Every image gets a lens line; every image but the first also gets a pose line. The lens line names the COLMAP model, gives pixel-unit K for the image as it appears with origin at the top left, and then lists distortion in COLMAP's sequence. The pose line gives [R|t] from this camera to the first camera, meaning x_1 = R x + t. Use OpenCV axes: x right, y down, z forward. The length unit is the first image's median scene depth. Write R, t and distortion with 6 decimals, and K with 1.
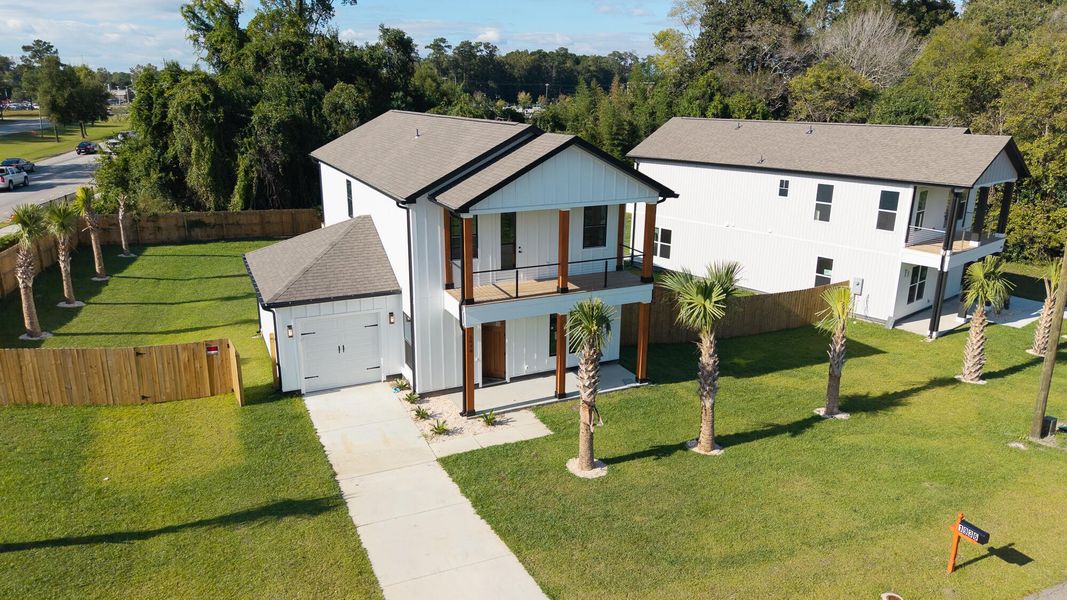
lens RADIAL K [[709.2, 0, 533.5], [0, 709.2, 300.0], [0, 0, 1]] dist [0.006272, 0.000062]
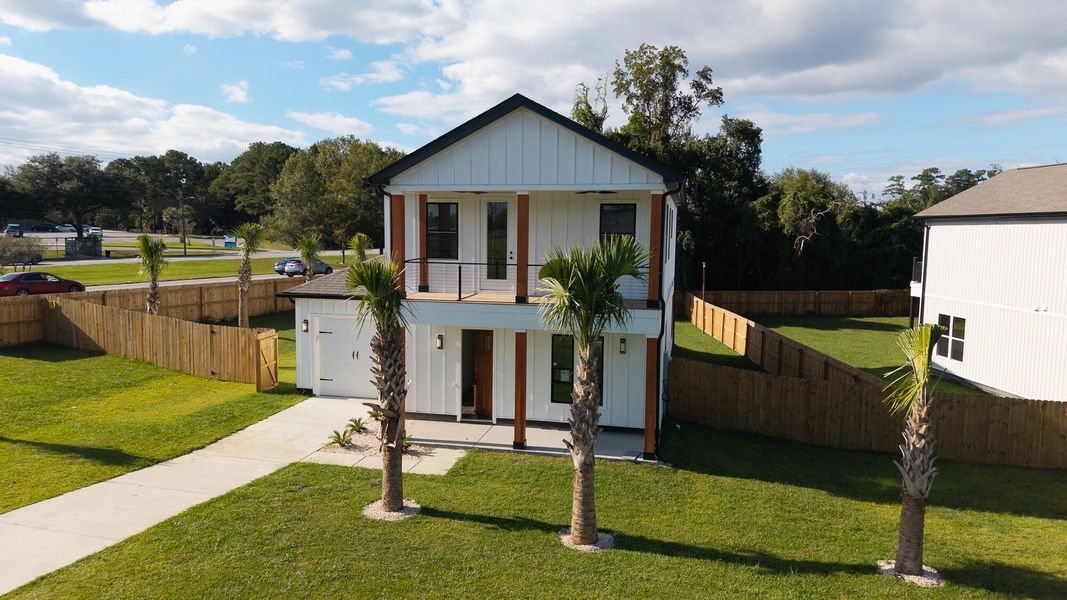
lens RADIAL K [[709.2, 0, 533.5], [0, 709.2, 300.0], [0, 0, 1]] dist [0.006272, 0.000062]
pose [[0.789153, 0.058924, -0.611364, 0.508802], [-0.175226, 0.975619, -0.132152, 0.083152], [0.588671, 0.211415, 0.780237, 0.399091]]
